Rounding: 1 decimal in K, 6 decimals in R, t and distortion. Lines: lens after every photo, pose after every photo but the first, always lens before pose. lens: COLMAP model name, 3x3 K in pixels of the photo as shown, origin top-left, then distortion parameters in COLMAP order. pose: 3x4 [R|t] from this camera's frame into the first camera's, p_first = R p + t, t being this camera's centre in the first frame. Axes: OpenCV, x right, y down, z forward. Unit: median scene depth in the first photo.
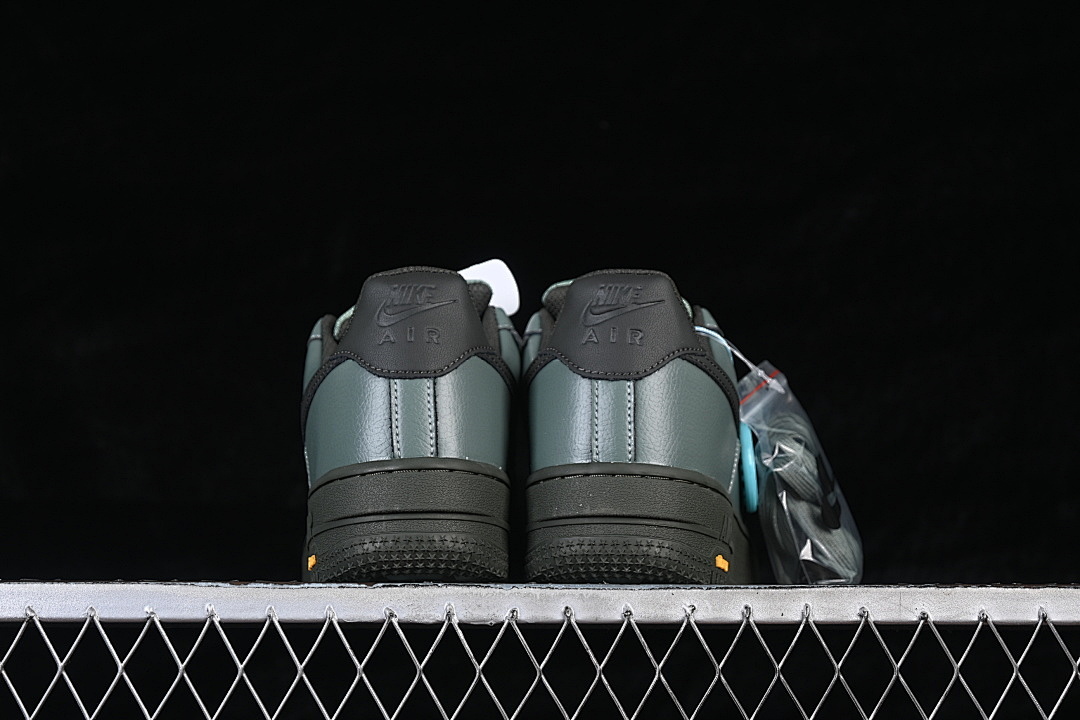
lens RADIAL K [[2228.4, 0, 538.7], [0, 2228.4, 360.9], [0, 0, 1]] dist [-0.129474, 0.000000]
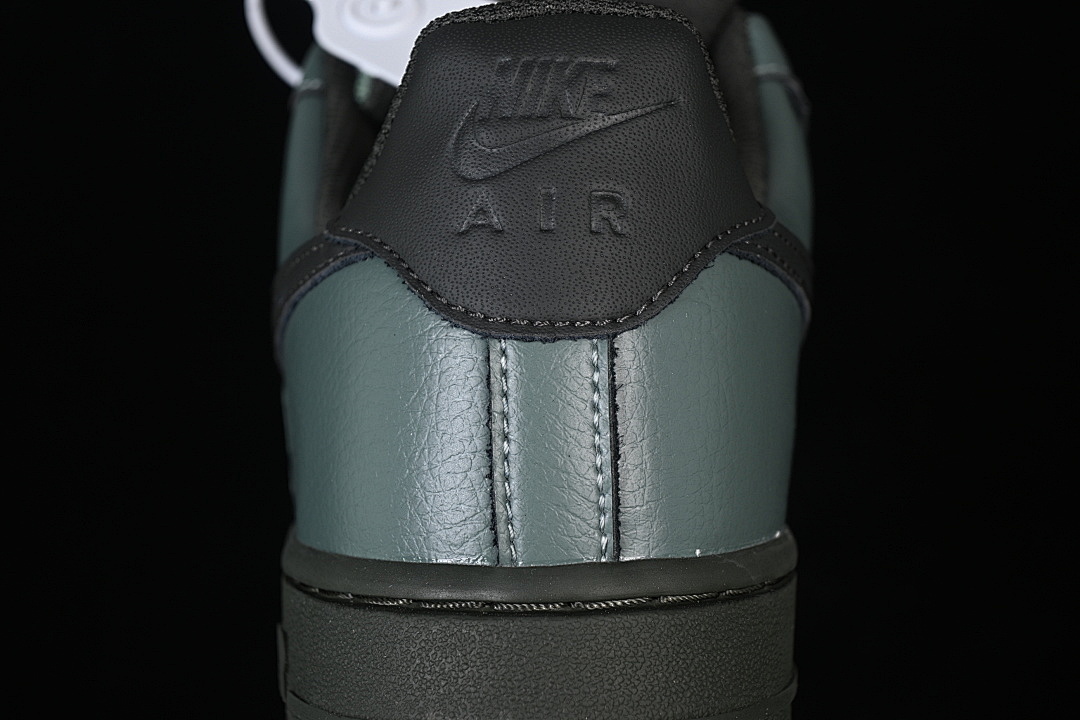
lens RADIAL K [[2228.4, 0, 540.3], [0, 2228.4, 360.2], [0, 0, 1]] dist [-0.129474, 0.000000]
pose [[0.998624, 0.023991, -0.046634, -0.041611], [-0.009138, 0.955230, 0.295723, -0.095202], [0.051641, -0.294890, 0.954135, 0.657609]]
